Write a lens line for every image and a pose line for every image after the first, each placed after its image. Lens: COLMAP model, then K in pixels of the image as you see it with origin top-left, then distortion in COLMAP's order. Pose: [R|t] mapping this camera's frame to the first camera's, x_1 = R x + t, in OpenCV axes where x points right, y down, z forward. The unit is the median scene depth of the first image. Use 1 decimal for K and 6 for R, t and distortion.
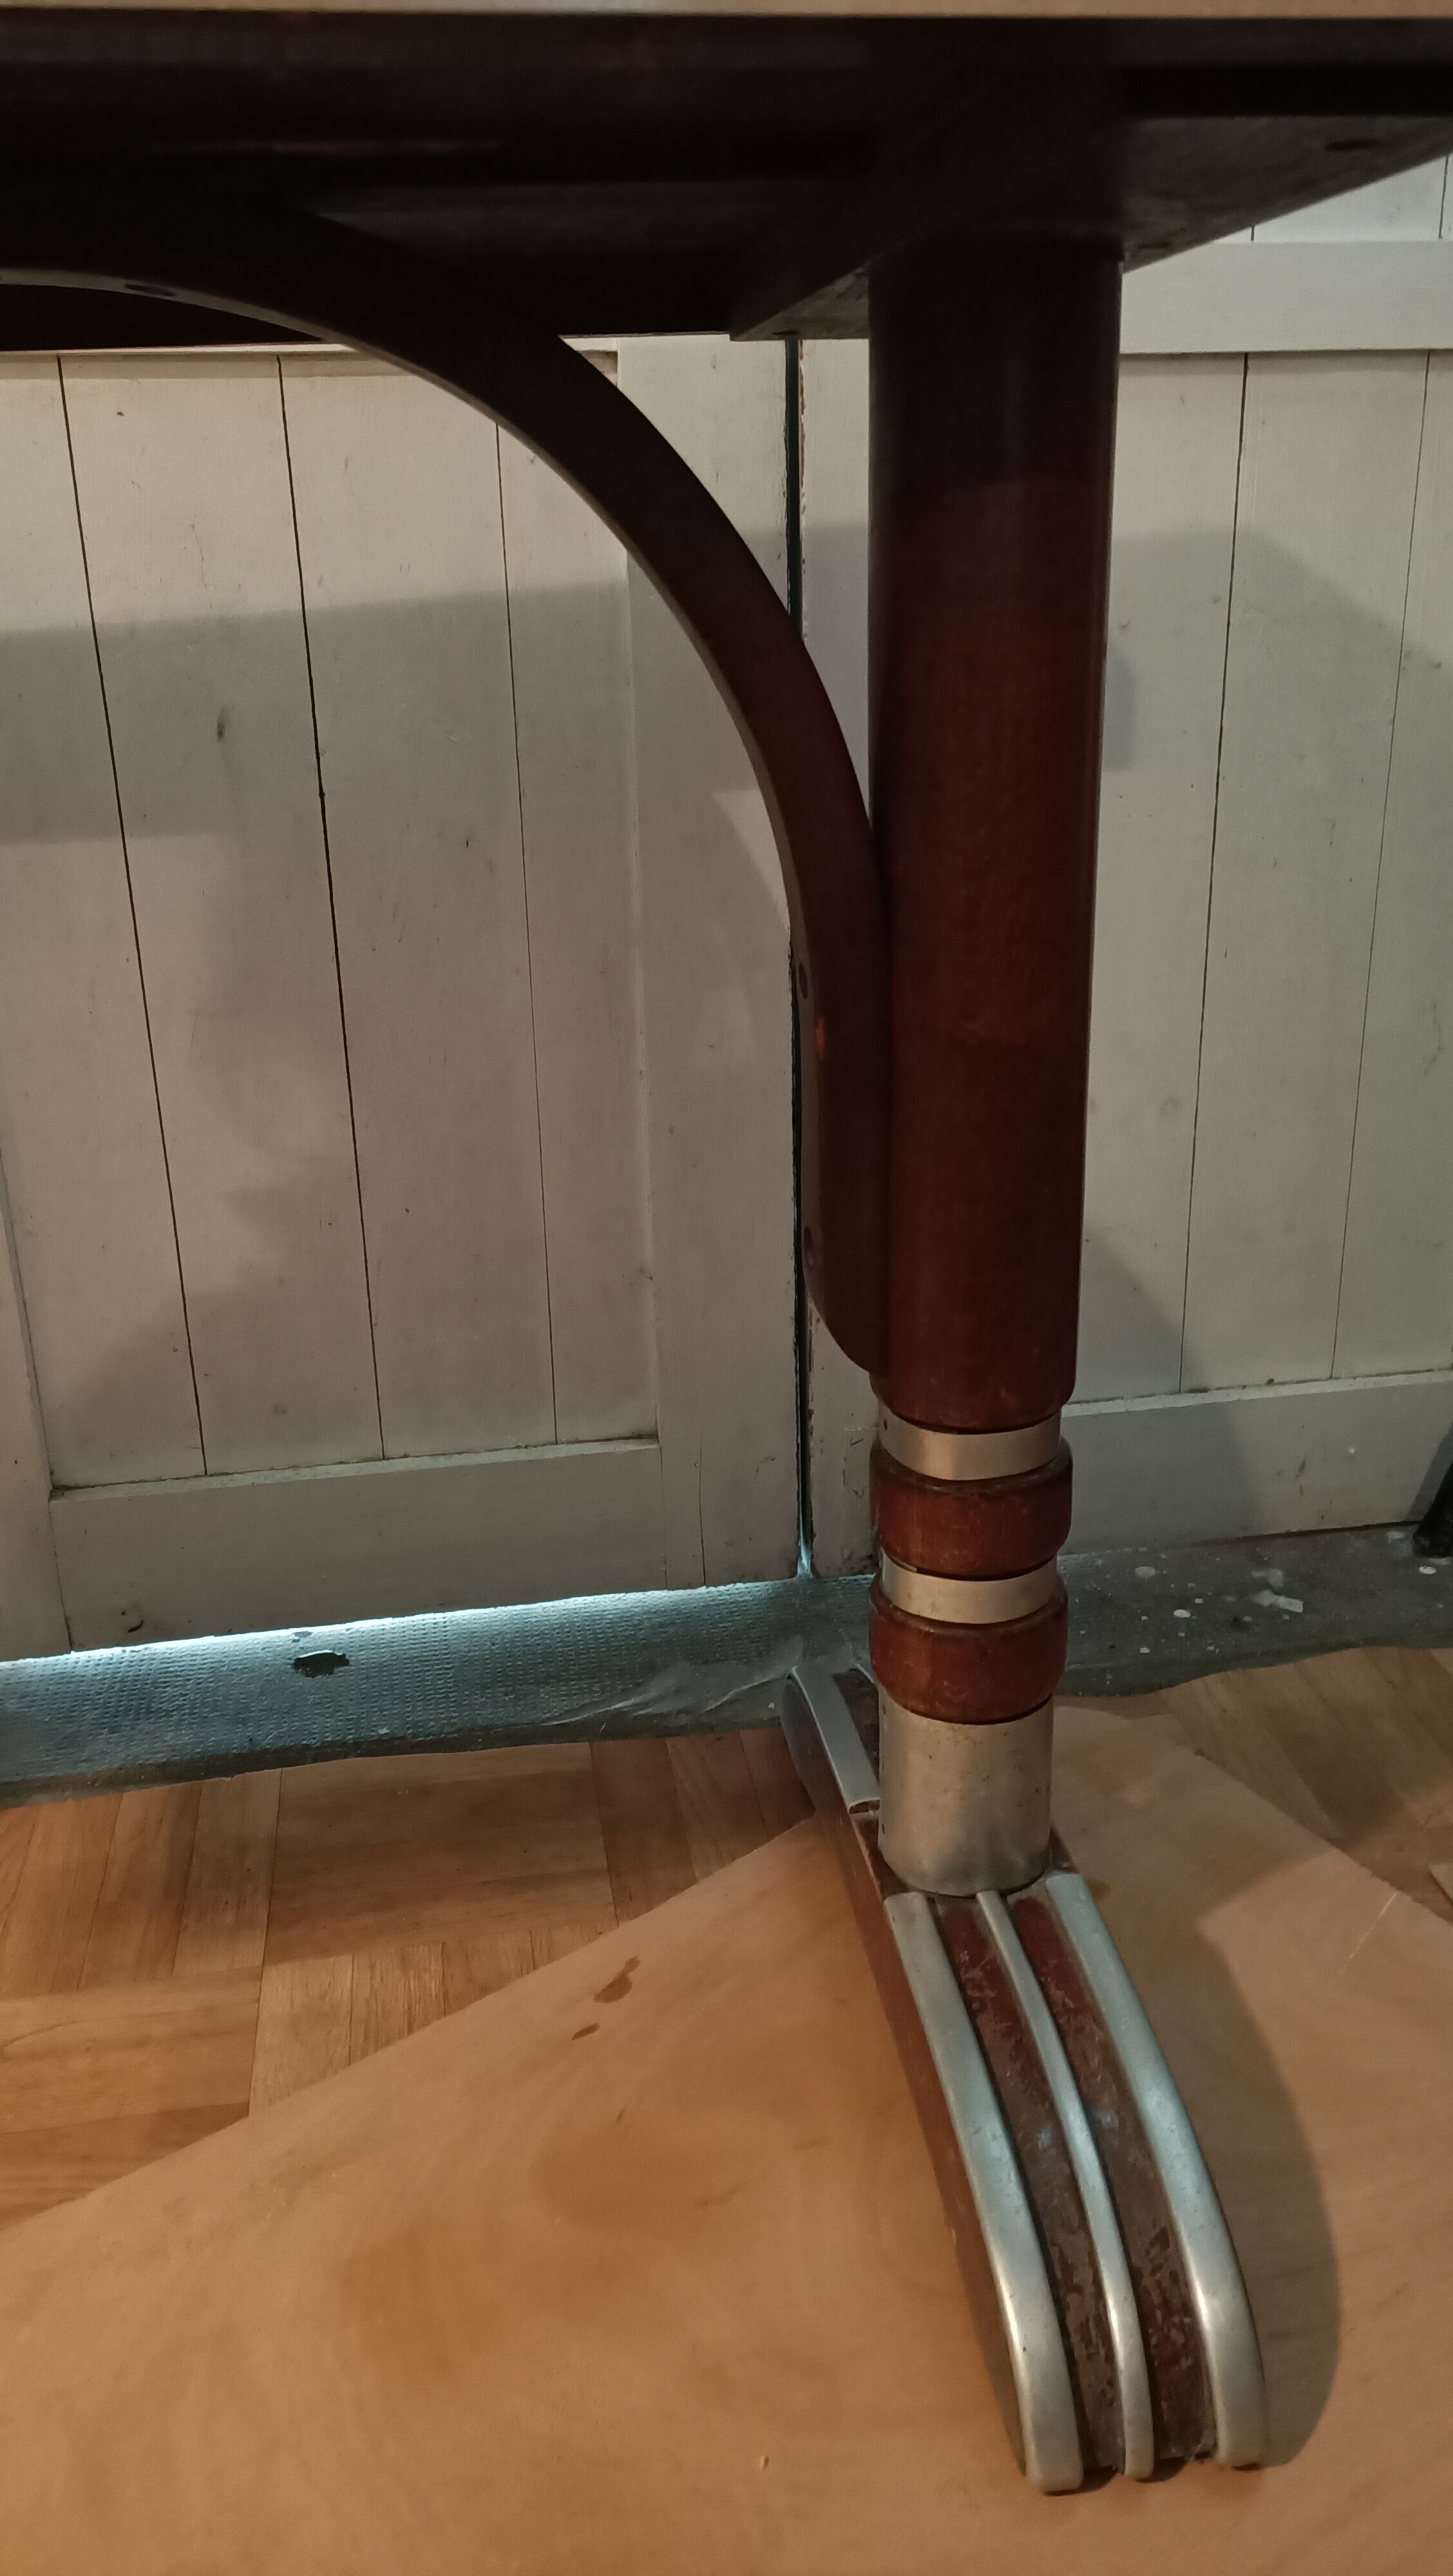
lens RADIAL K [[1952.4, 0, 744.2], [0, 1952.4, 1261.9], [0, 0, 1]] dist [0.050152, -0.055995]
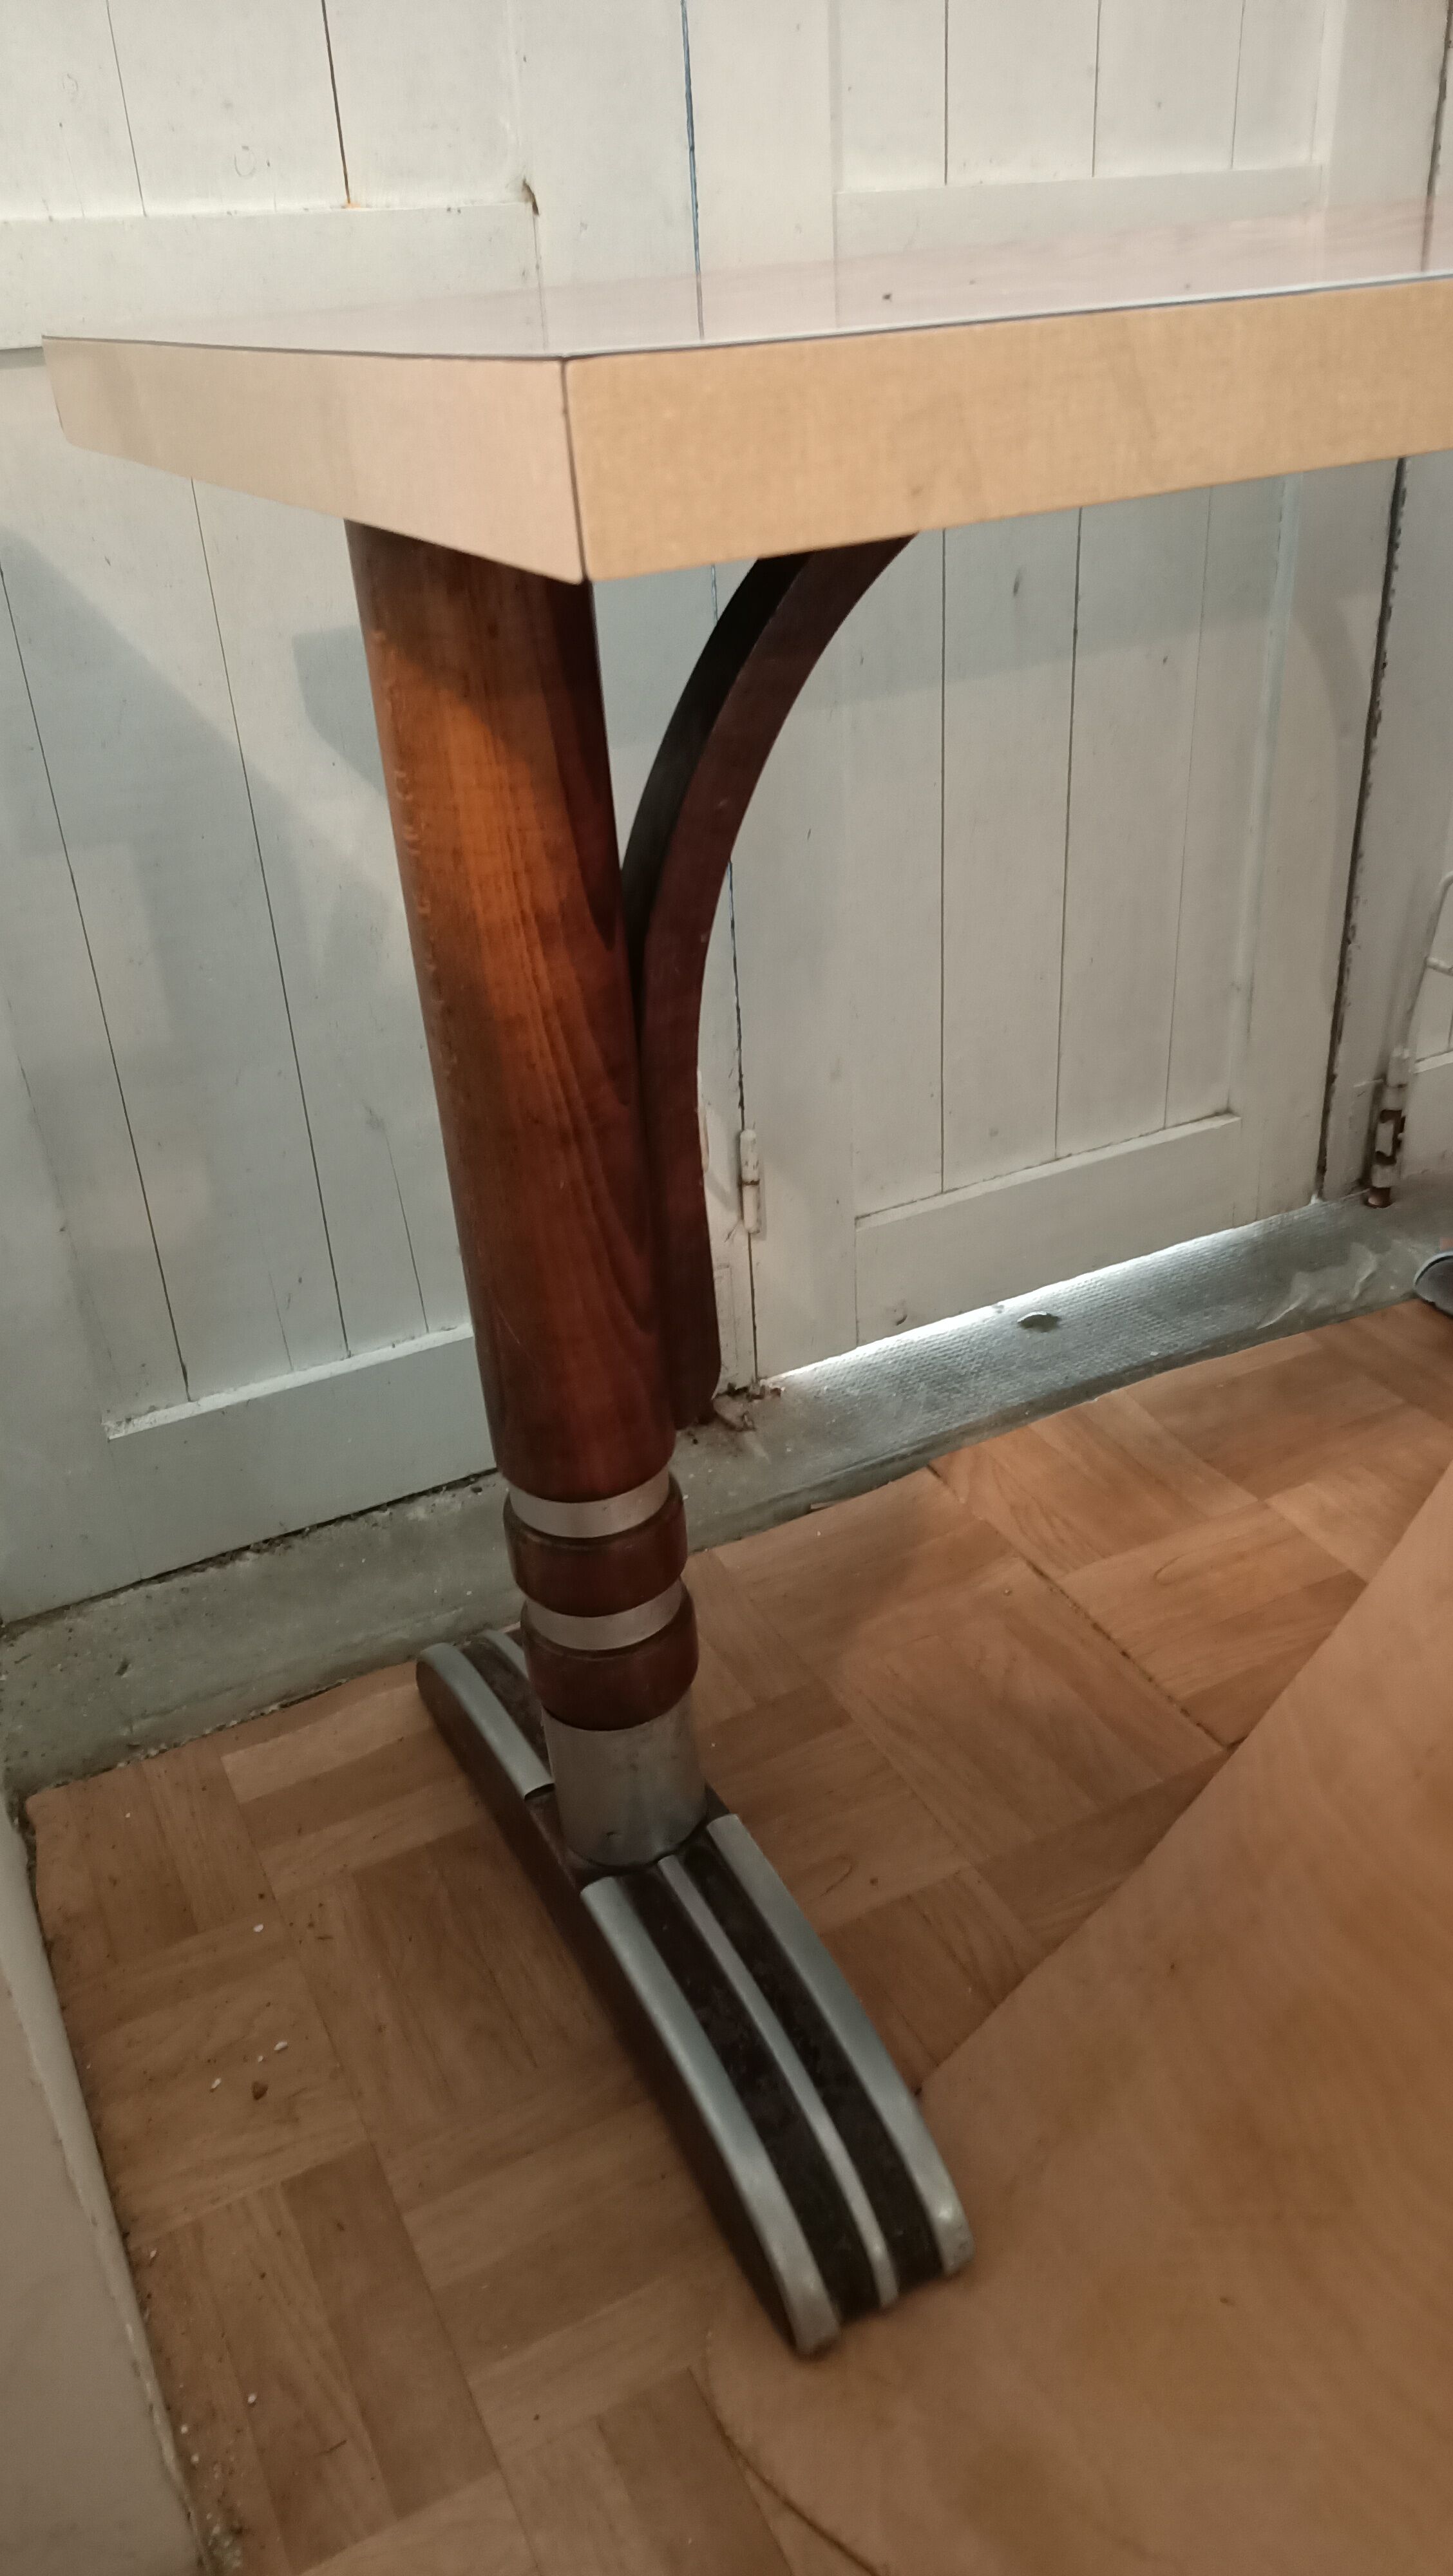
lens RADIAL K [[1952.4, 0, 745.1], [0, 1952.4, 1297.8], [0, 0, 1]] dist [0.050152, -0.055995]
pose [[0.951152, -0.175992, 0.253647, -0.913174], [0.132636, 0.974862, 0.179032, -0.086079], [-0.278778, -0.136644, 0.950585, -0.217267]]
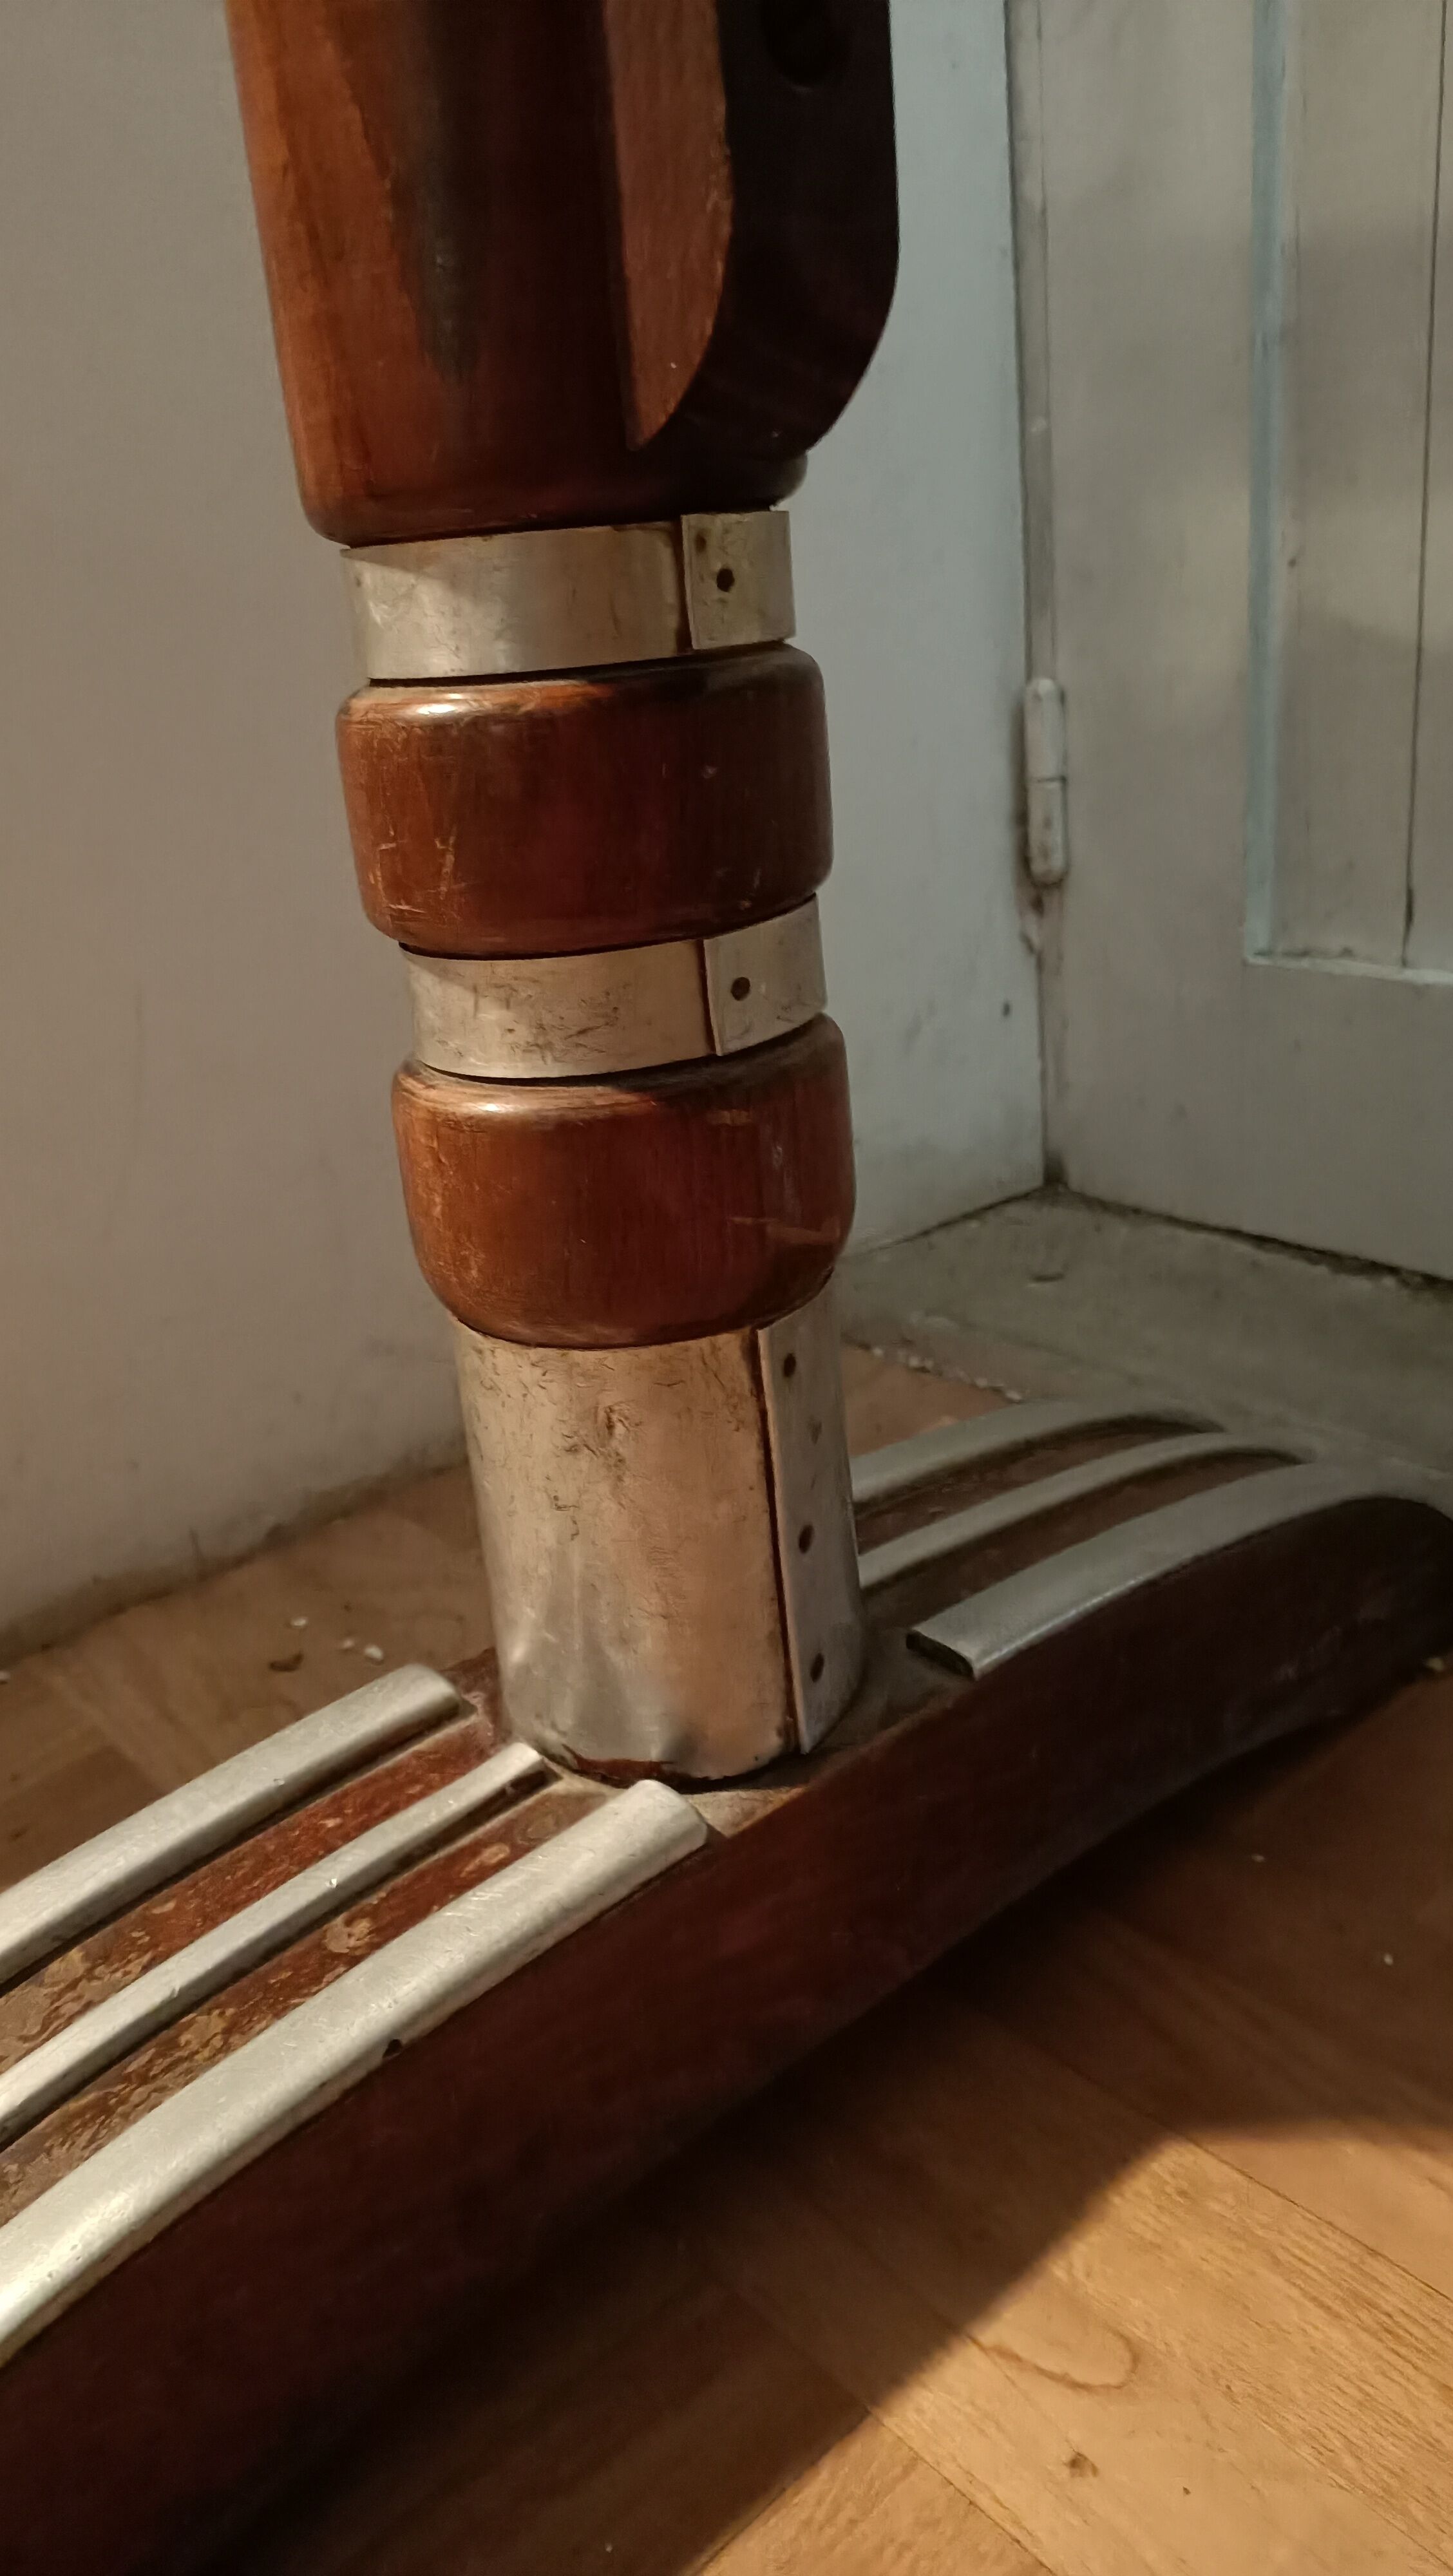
lens RADIAL K [[1952.4, 0, 718.3], [0, 1952.4, 1299.9], [0, 0, 1]] dist [0.050152, -0.055995]
pose [[0.529992, 0.294924, -0.795065, -0.442216], [-0.208783, 0.954095, 0.214739, 0.187618], [0.821899, 0.052186, 0.567238, 0.509335]]
